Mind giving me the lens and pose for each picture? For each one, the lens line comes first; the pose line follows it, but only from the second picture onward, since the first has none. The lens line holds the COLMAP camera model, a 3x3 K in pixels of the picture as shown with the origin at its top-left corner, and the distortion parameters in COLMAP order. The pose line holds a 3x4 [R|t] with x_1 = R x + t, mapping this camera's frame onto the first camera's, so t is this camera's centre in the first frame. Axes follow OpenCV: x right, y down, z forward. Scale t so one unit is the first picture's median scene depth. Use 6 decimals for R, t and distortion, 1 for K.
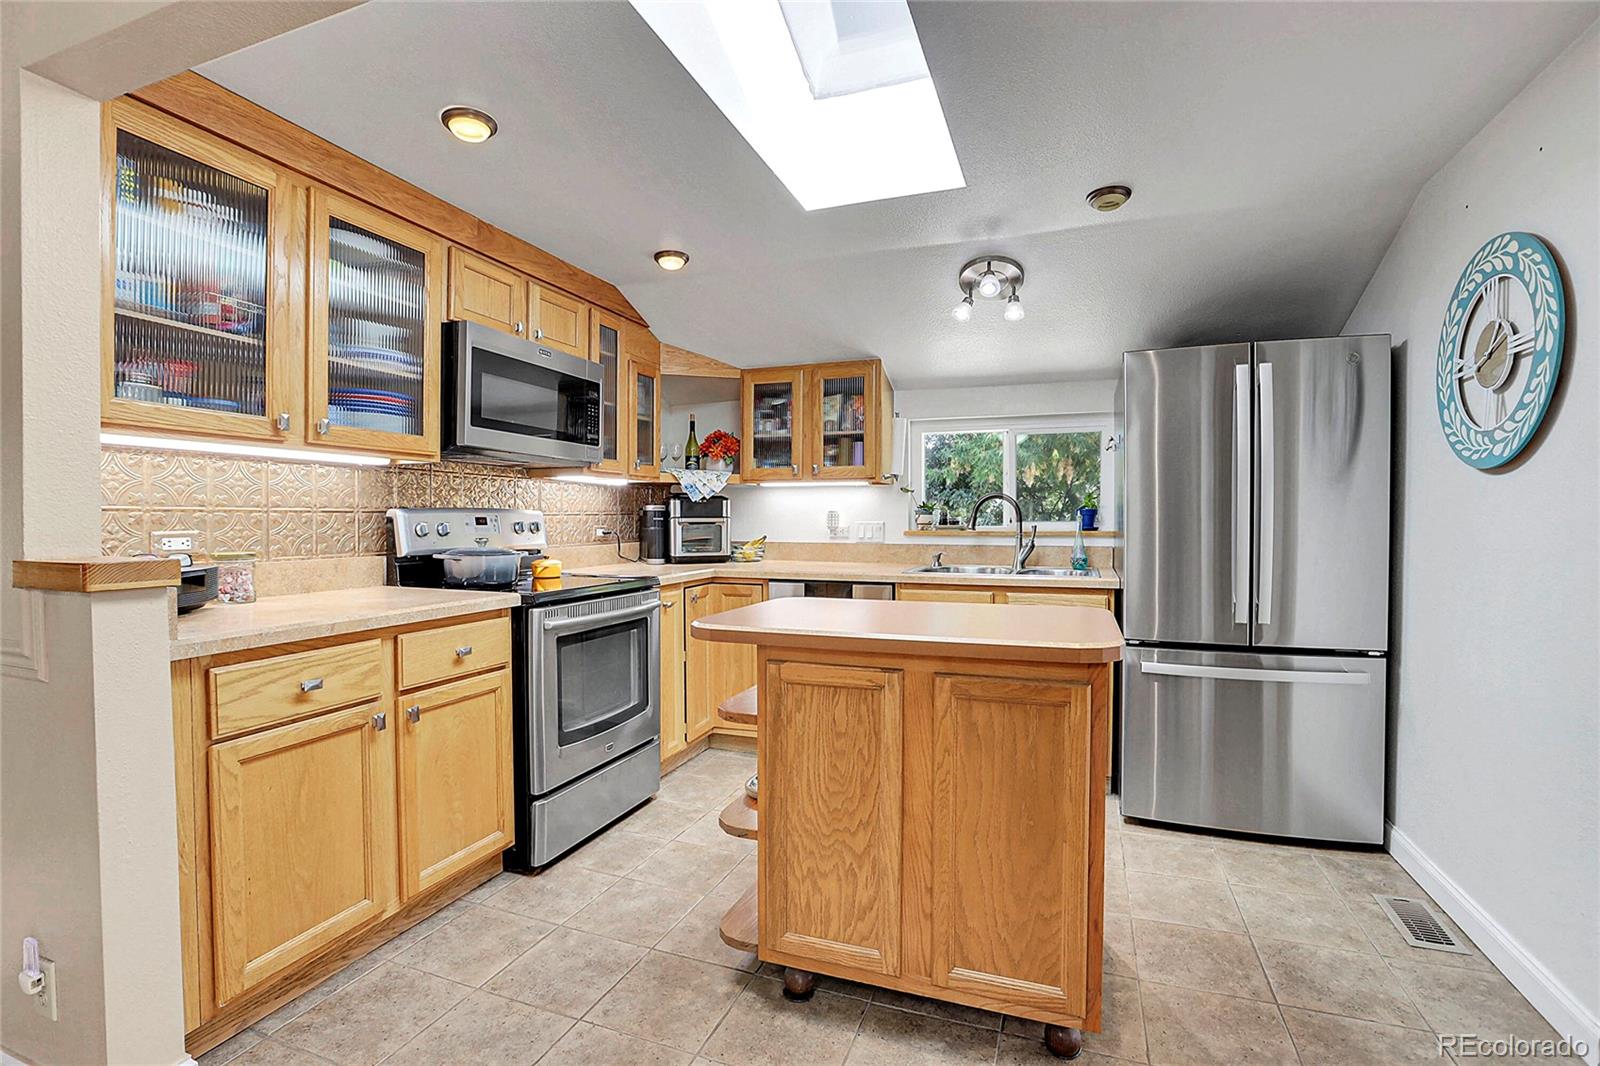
lens RADIAL K [[738.5, 0, 794.5], [0, 738.5, 523.8], [0, 0, 1]] dist [-0.022688, 0.005299]
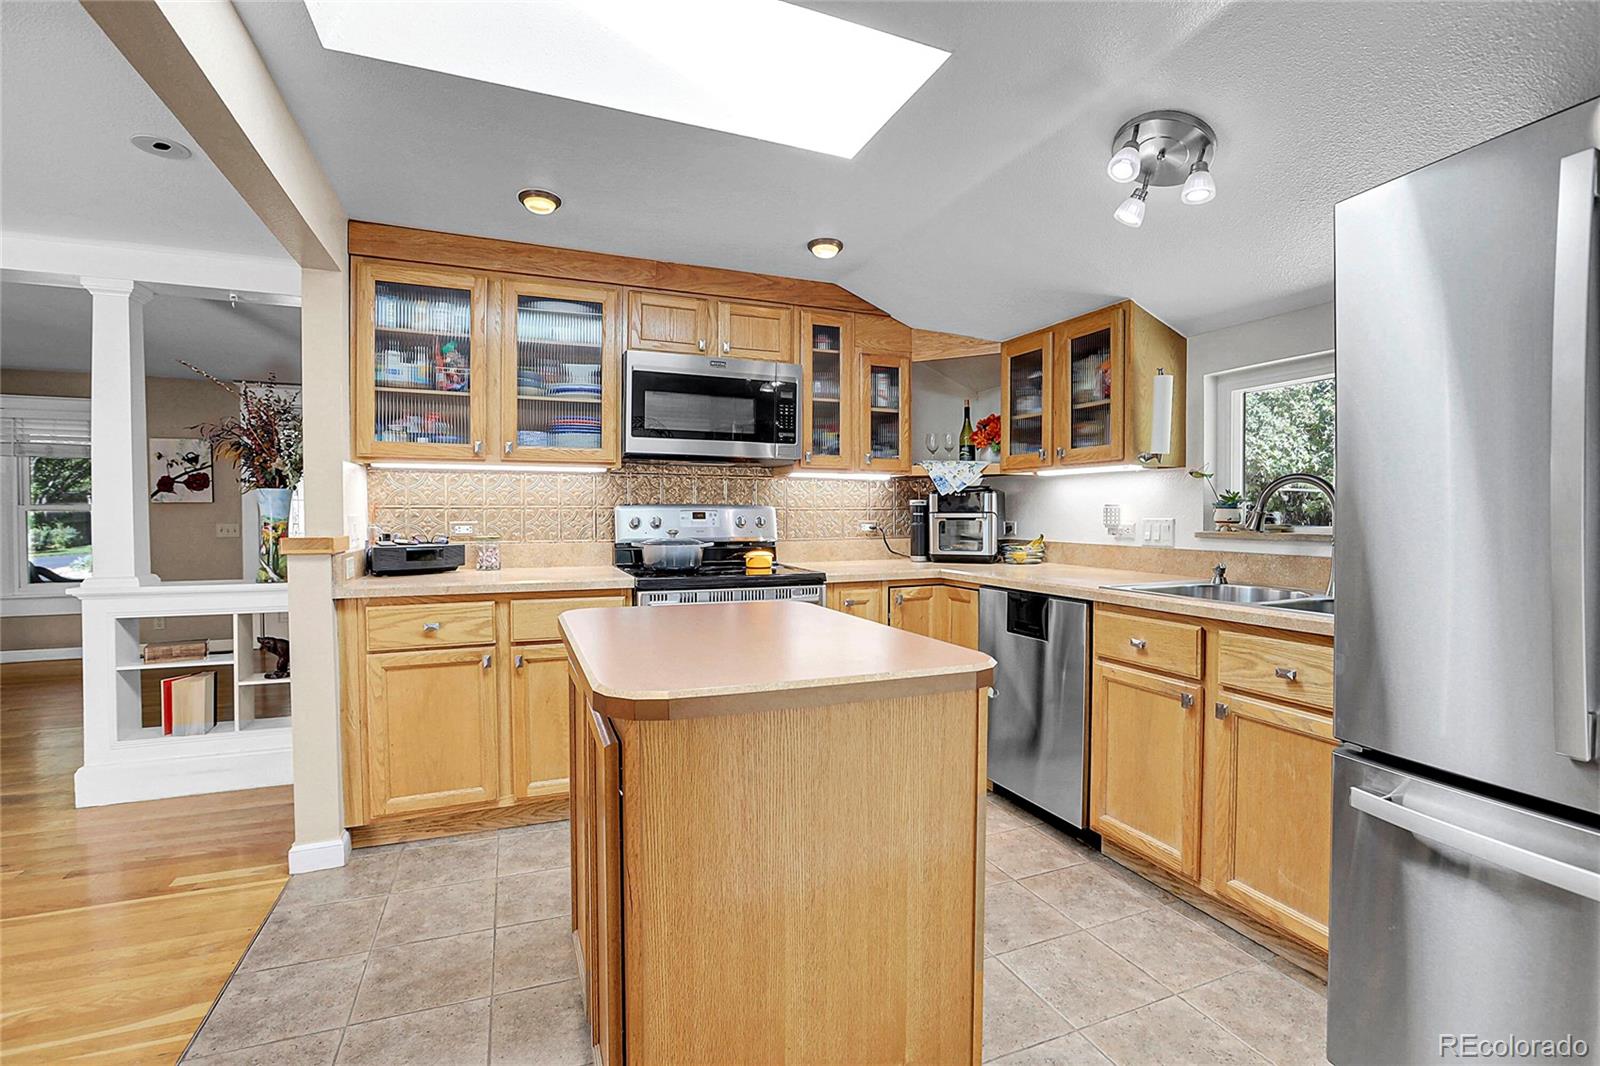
lens RADIAL K [[738.5, 0, 805.7], [0, 738.5, 525.1], [0, 0, 1]] dist [-0.022688, 0.005299]
pose [[0.678729, 0.012309, -0.734286, 0.459186], [-0.006423, 0.999921, 0.010825, -0.002097], [0.734361, -0.002630, 0.678754, 0.272278]]
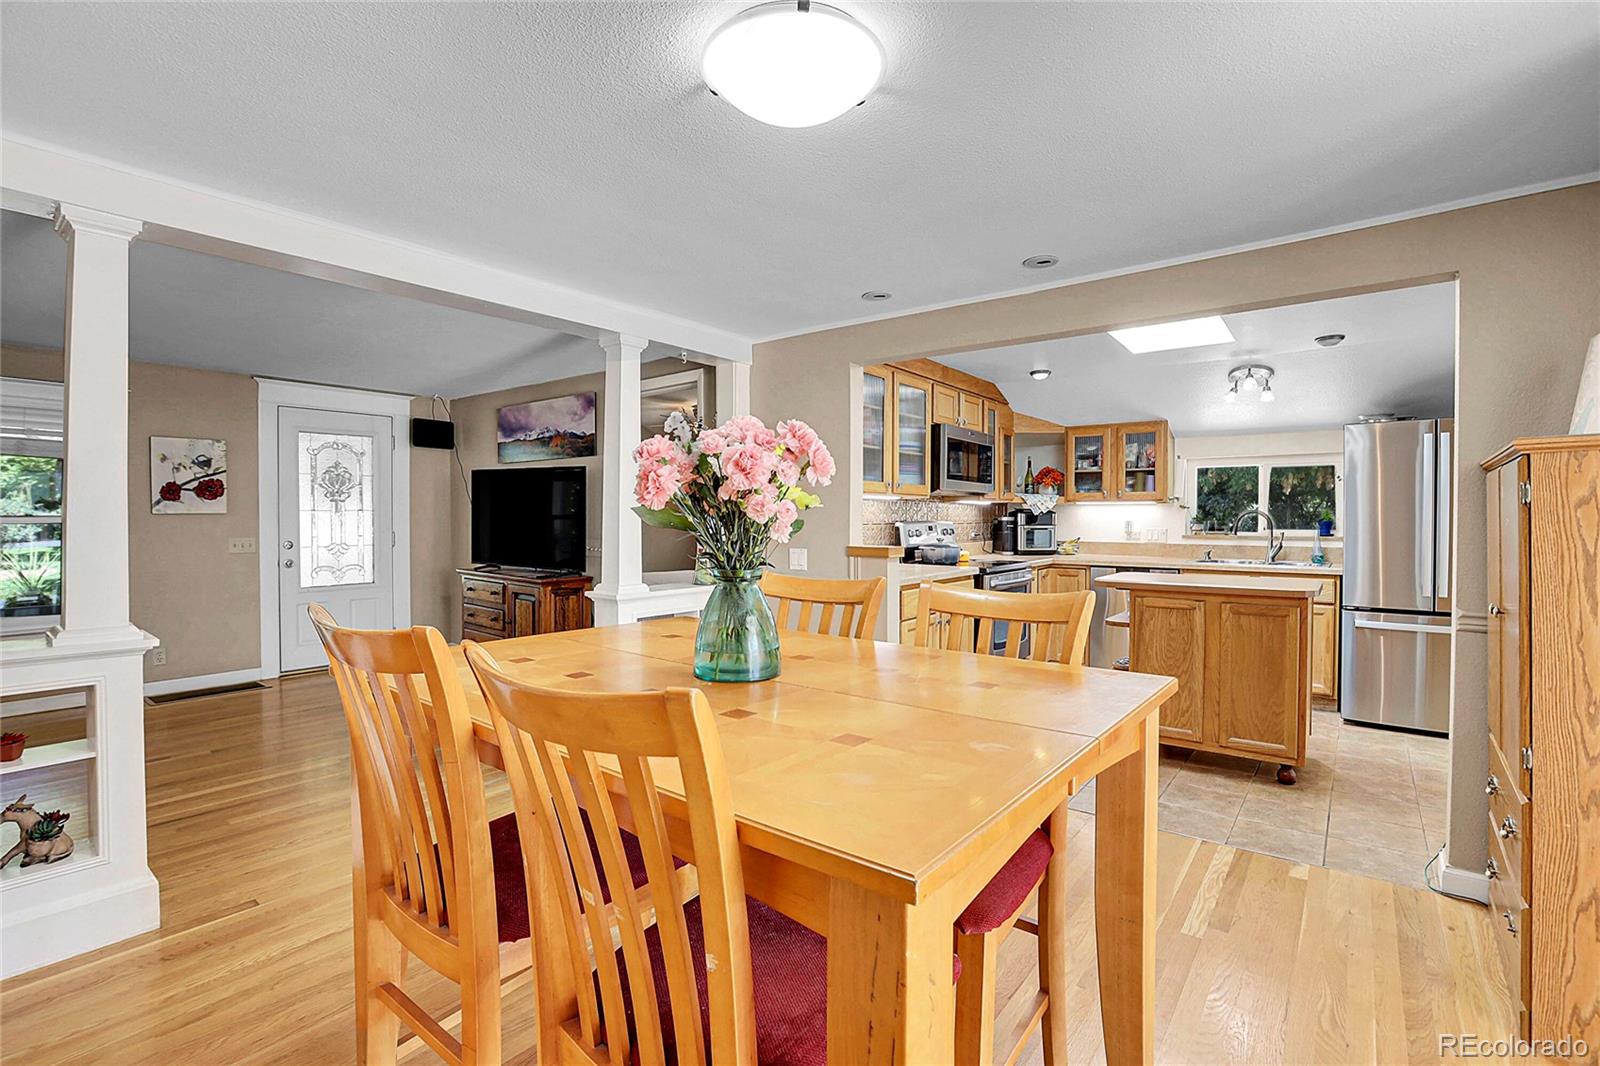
lens RADIAL K [[738.5, 0, 810.8], [0, 738.5, 526.8], [0, 0, 1]] dist [-0.022688, 0.005299]
pose [[0.962291, 0.005723, -0.271963, -0.183120], [-0.004020, 0.999969, 0.006819, -0.015154], [0.271993, -0.005468, 0.962284, -0.665960]]
